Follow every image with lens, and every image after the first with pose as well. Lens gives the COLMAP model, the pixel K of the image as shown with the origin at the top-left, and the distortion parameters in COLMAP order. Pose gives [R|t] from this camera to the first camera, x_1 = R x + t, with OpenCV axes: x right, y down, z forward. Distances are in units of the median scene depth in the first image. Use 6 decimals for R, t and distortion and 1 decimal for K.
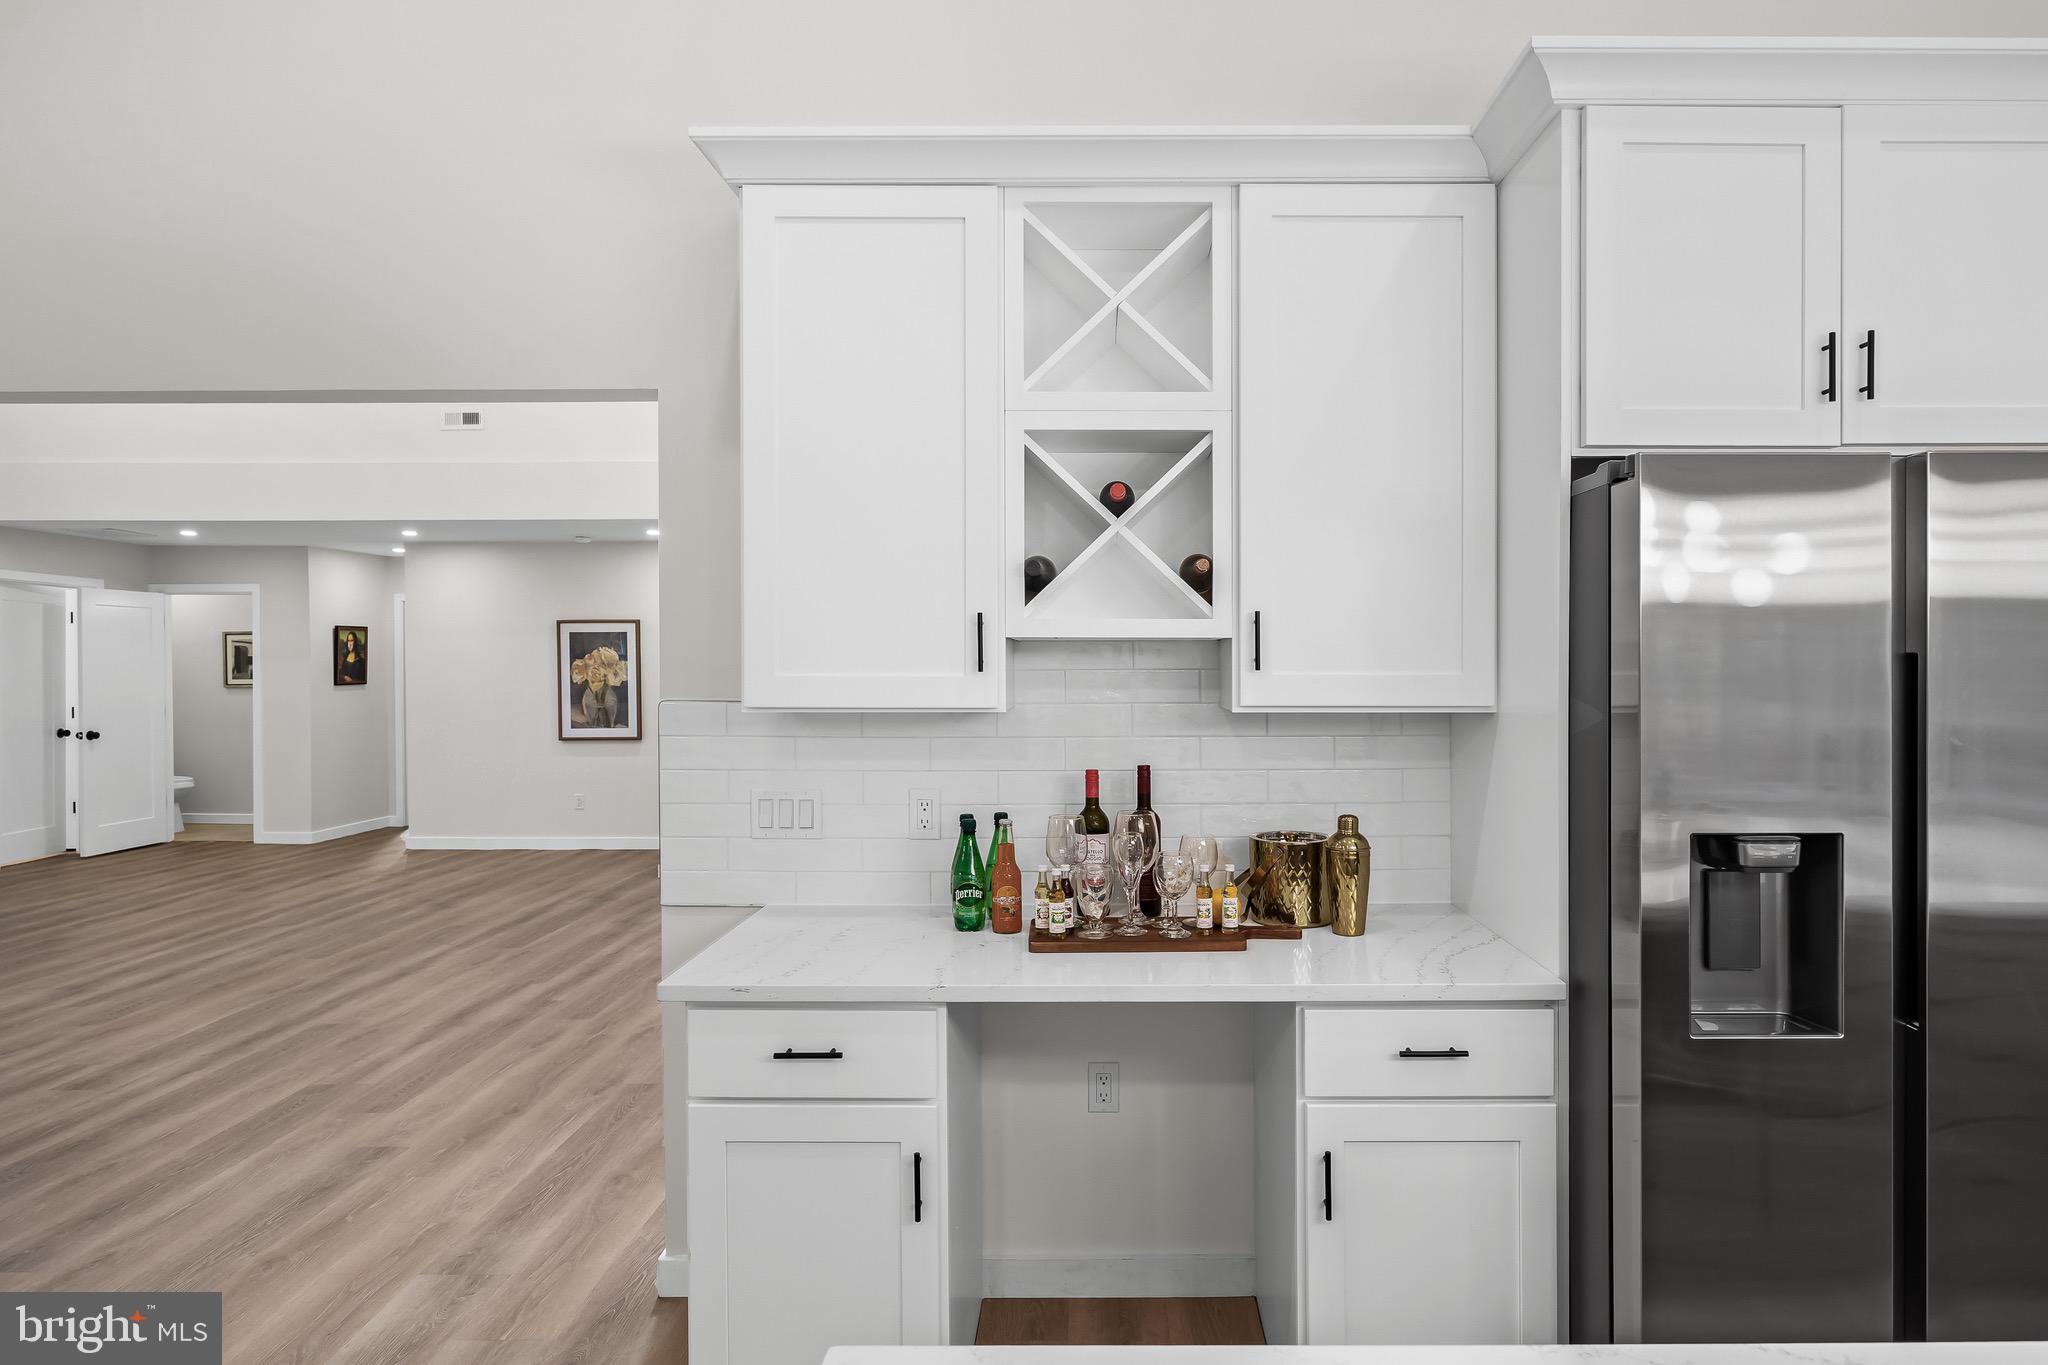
lens RADIAL K [[1127.3, 0, 1102.8], [0, 1127.3, 669.9], [0, 0, 1]] dist [0.004304, -0.003769]
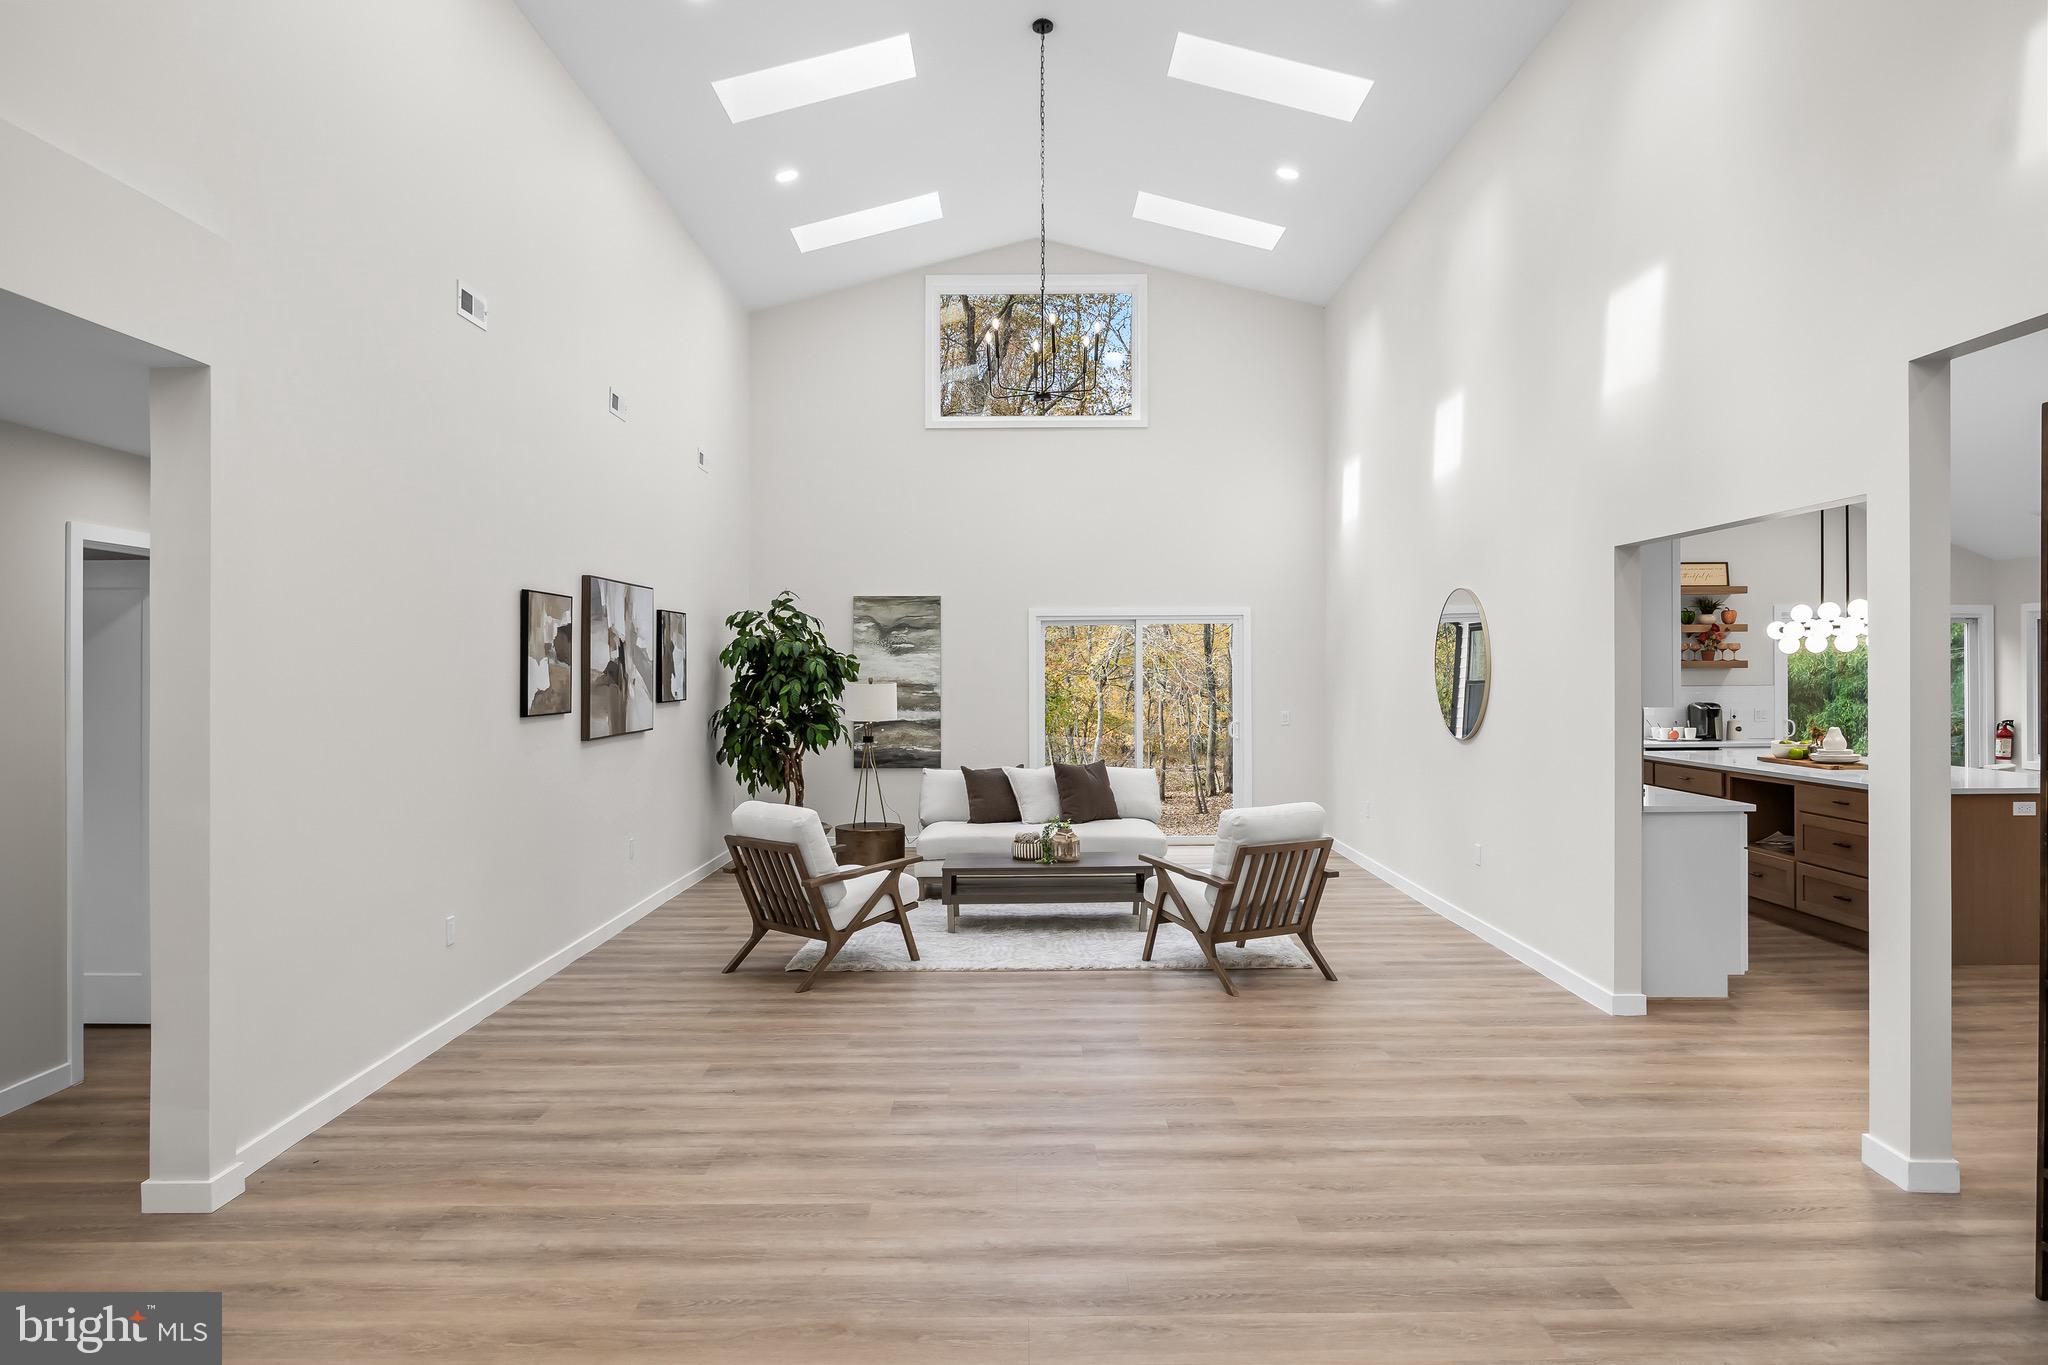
lens RADIAL K [[1290.9, 0, 1025.7], [0, 1290.9, 681.0], [0, 0, 1]] dist [-0.017679, 0.015090]
pose [[0.002064, -0.007030, 0.999973, -2.622588], [0.011025, 0.999915, 0.007007, -0.043734], [-0.999937, 0.011010, 0.002141, 2.075581]]
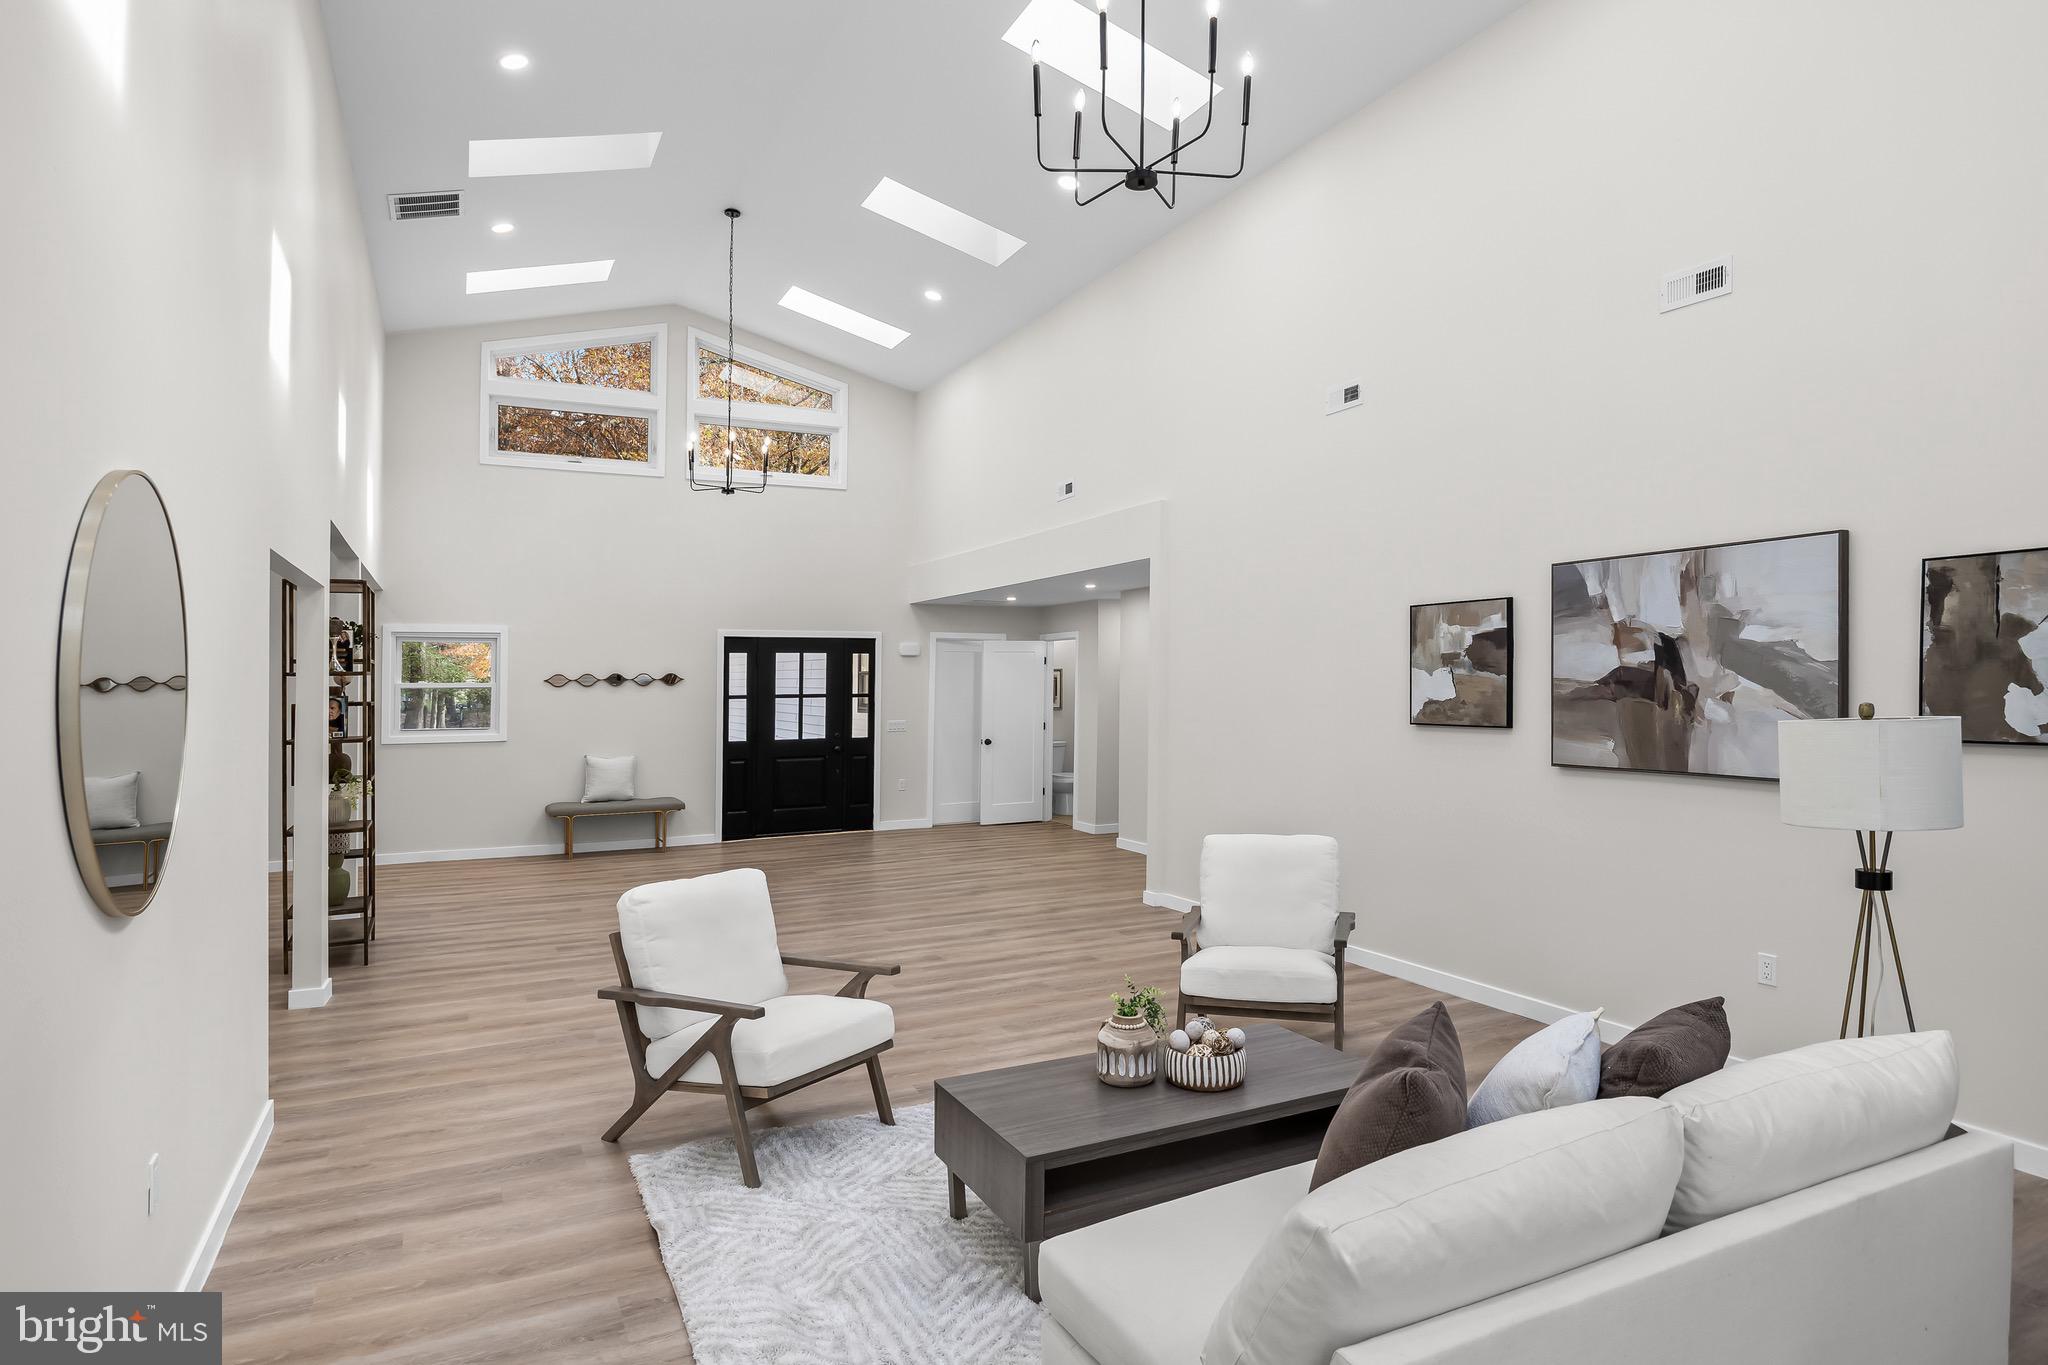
lens RADIAL K [[1128.5, 0, 1034.0], [0, 1128.5, 668.8], [0, 0, 1]] dist [-0.008676, 0.003129]
pose [[0.444374, -0.014553, -0.895723, 1.503129], [0.004071, 0.999891, -0.014226, -0.053369], [0.895832, 0.002675, 0.444385, 1.333514]]
